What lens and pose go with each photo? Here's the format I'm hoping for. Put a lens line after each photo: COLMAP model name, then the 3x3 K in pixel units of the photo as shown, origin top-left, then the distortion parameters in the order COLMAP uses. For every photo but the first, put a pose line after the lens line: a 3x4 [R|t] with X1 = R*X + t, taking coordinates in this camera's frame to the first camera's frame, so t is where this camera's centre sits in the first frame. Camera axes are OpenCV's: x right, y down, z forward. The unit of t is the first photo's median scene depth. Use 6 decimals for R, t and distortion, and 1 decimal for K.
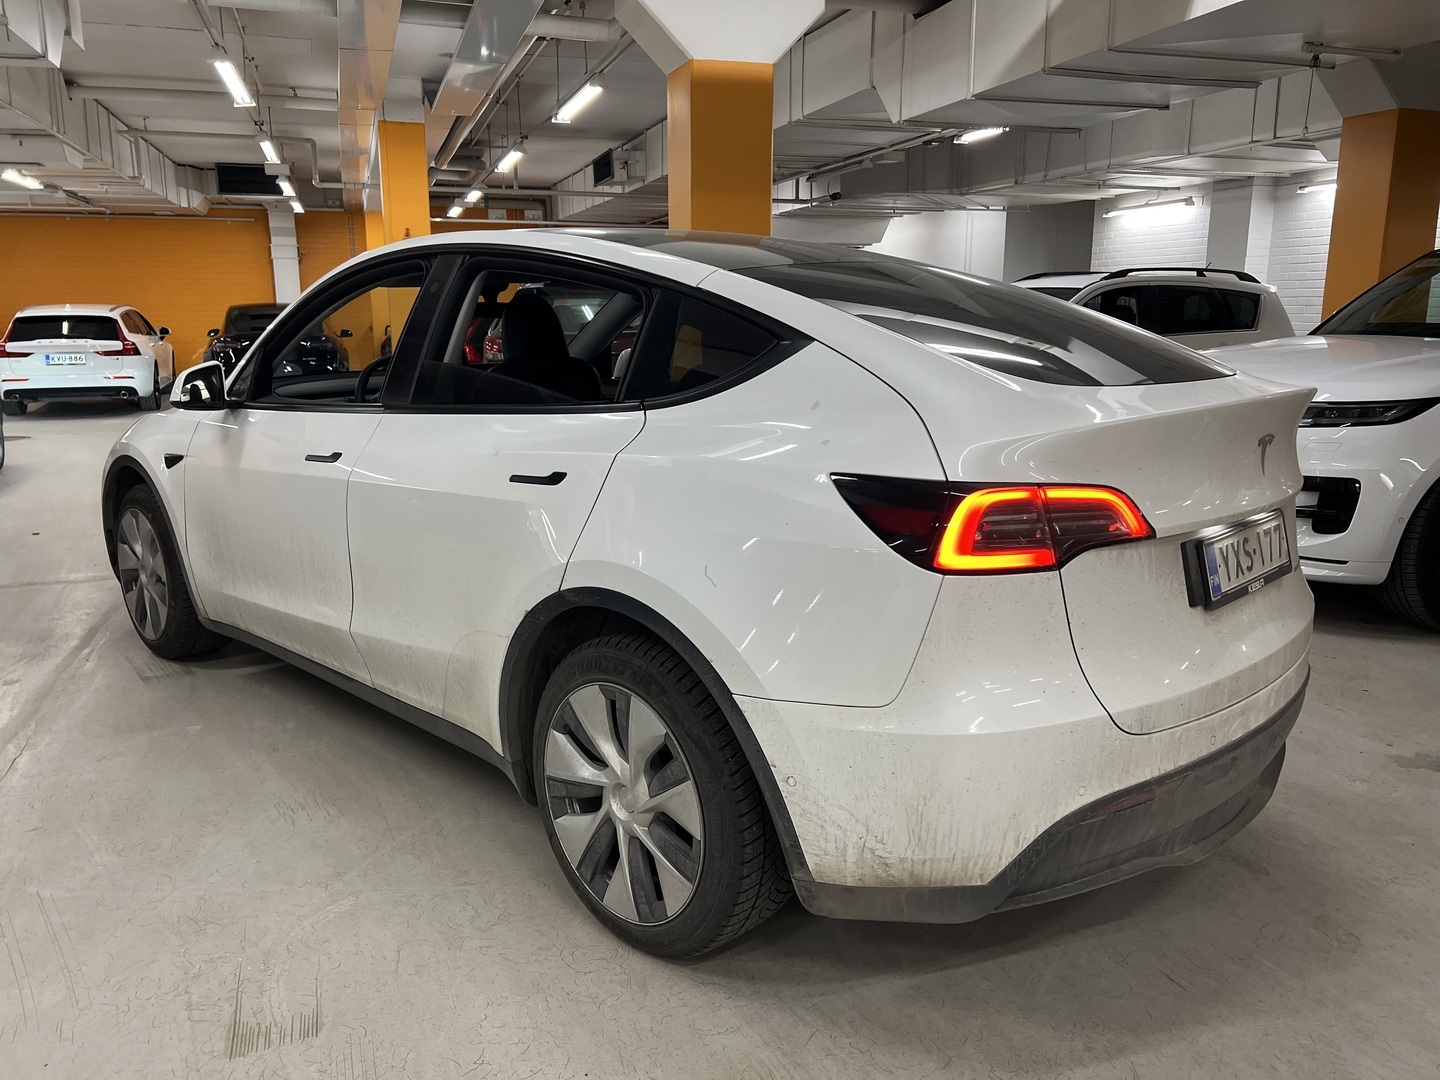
lens RADIAL K [[1083.4, 0, 721.8], [0, 1083.4, 533.6], [0, 0, 1]] dist [0.004154, 0.001453]
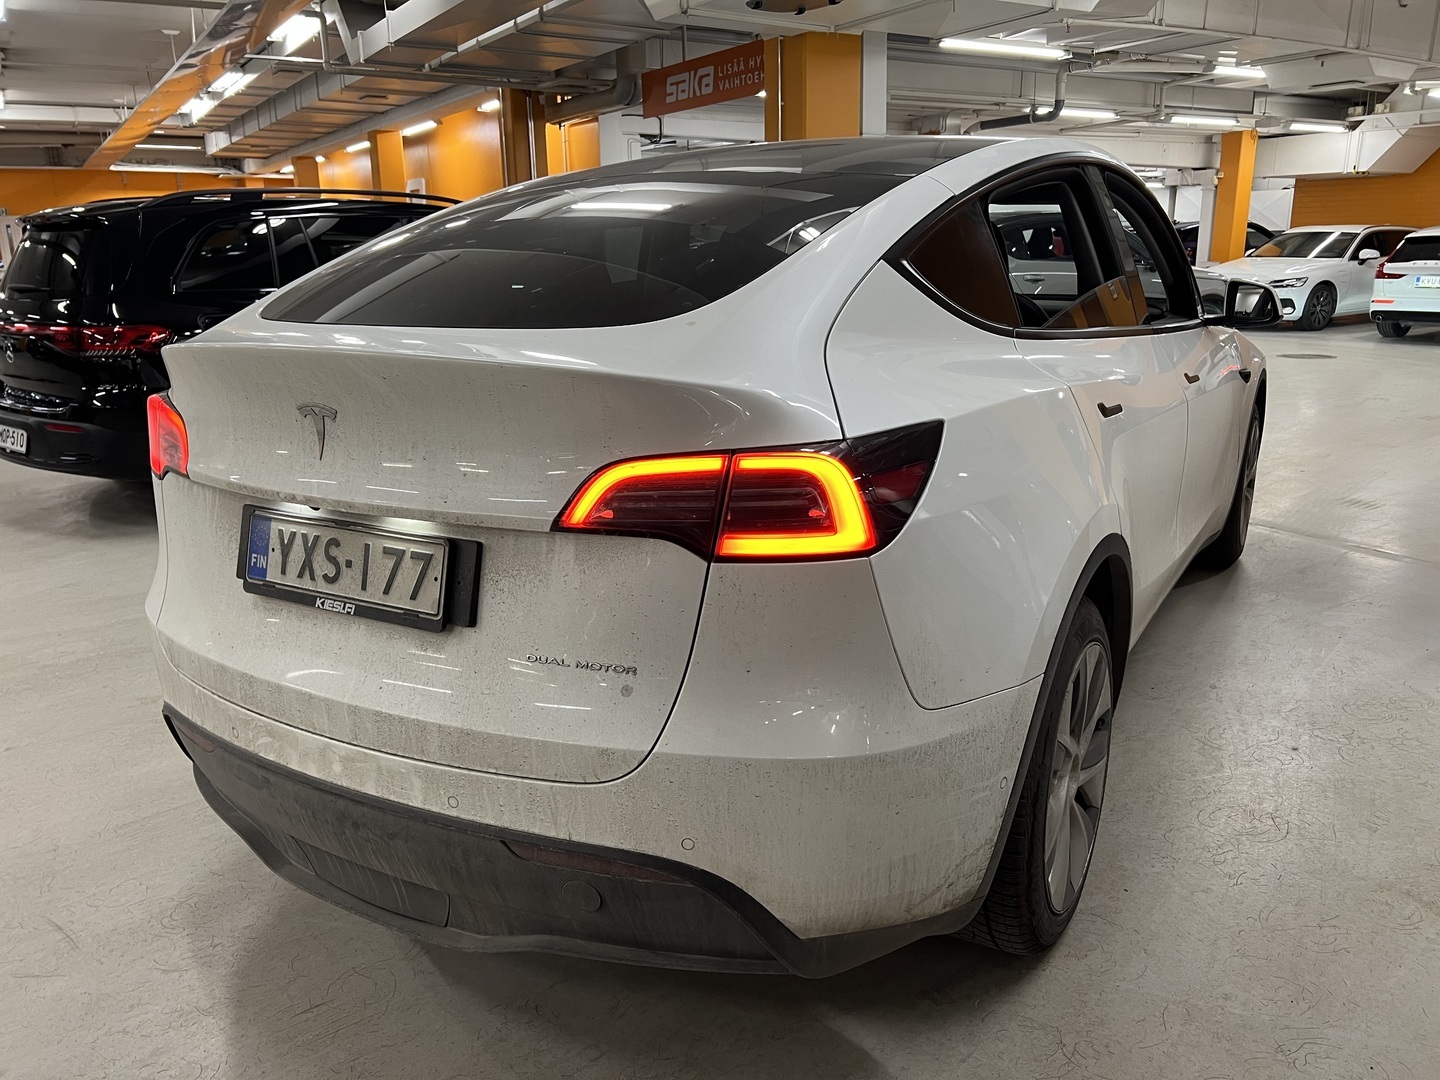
lens RADIAL K [[1083.4, 0, 719.5], [0, 1083.4, 544.3], [0, 0, 1]] dist [0.004154, 0.001453]
pose [[0.228167, 0.247812, -0.941557, 0.208331], [-0.172052, 0.962109, 0.211528, -0.032798], [0.958299, 0.113732, 0.262159, 0.176358]]
